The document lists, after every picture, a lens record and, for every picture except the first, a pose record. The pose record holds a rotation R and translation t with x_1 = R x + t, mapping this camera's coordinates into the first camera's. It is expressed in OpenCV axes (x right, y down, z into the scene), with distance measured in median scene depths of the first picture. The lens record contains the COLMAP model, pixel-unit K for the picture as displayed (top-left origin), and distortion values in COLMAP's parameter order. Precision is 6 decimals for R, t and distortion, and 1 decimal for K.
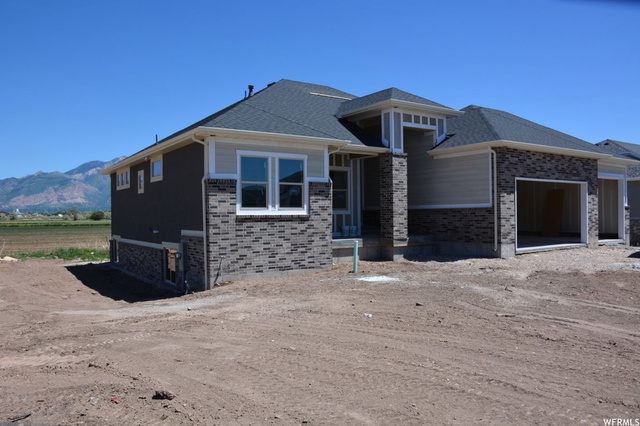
lens RADIAL K [[499.3, 0, 320.0], [0, 499.3, 213.0], [0, 0, 1]] dist [-0.148902, 0.104853]
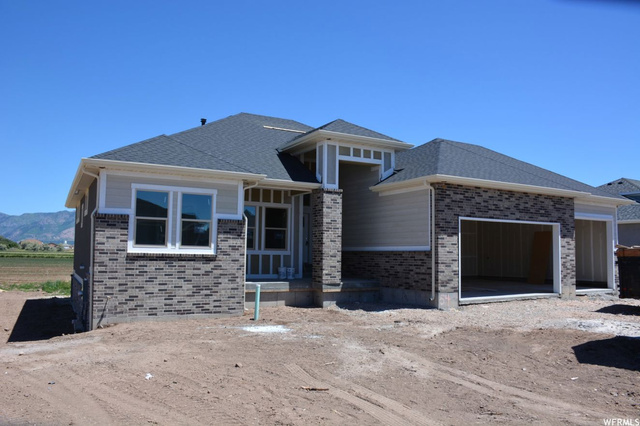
lens RADIAL K [[499.3, 0, 320.0], [0, 499.3, 213.0], [0, 0, 1]] dist [-0.148902, 0.104853]
pose [[0.996344, 0.015144, -0.084079, 0.225916], [-0.021657, 0.996788, -0.077102, -0.005916], [0.082641, 0.078641, 0.993472, 0.094242]]
